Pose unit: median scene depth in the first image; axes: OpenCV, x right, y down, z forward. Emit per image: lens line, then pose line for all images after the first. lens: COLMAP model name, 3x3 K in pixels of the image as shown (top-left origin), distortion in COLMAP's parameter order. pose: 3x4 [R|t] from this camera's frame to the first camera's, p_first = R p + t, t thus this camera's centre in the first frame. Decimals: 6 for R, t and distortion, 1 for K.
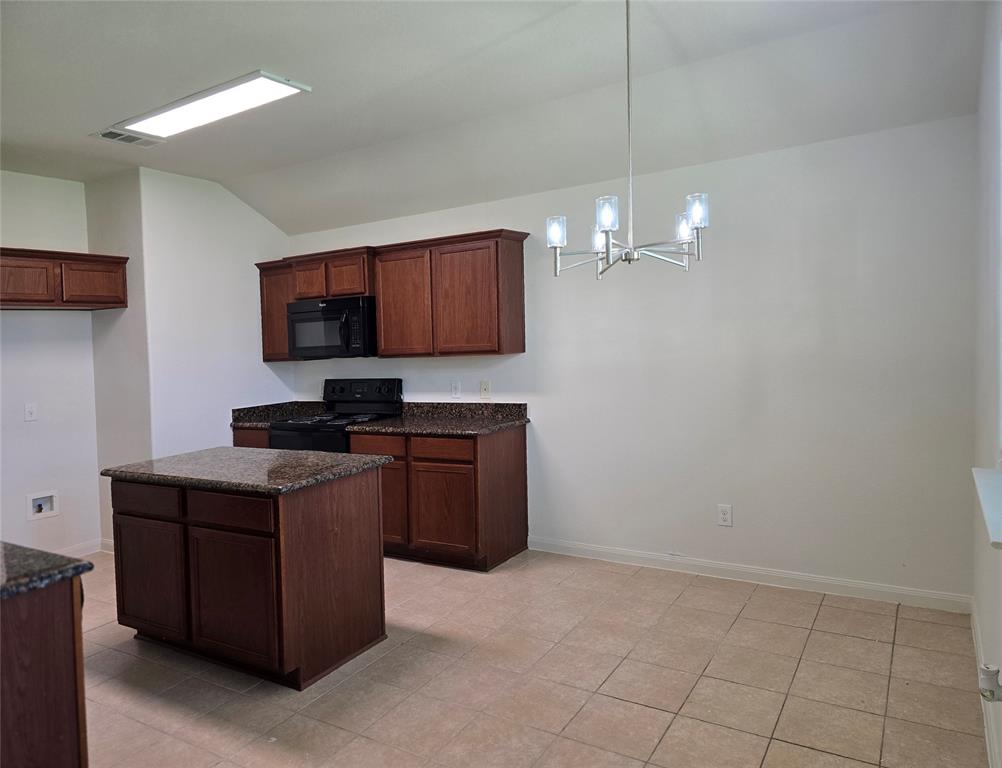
lens RADIAL K [[683.6, 0, 503.9], [0, 683.6, 336.7], [0, 0, 1]] dist [0.005096, -0.000931]
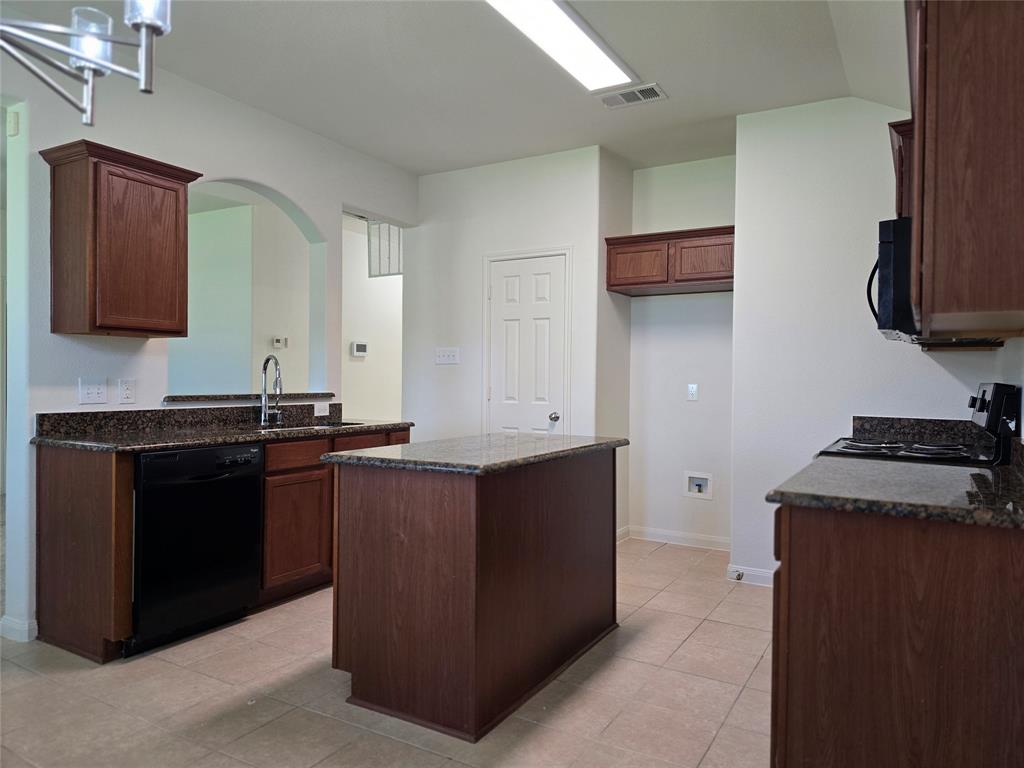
lens RADIAL K [[675.7, 0, 534.1], [0, 675.7, 386.0], [0, 0, 1]] dist [0.059428, -0.056014]
pose [[0.015219, 0.055339, -0.998352, 0.328856], [-0.014902, 0.998369, 0.055113, 0.047150], [0.999773, 0.014038, 0.016019, 0.747226]]
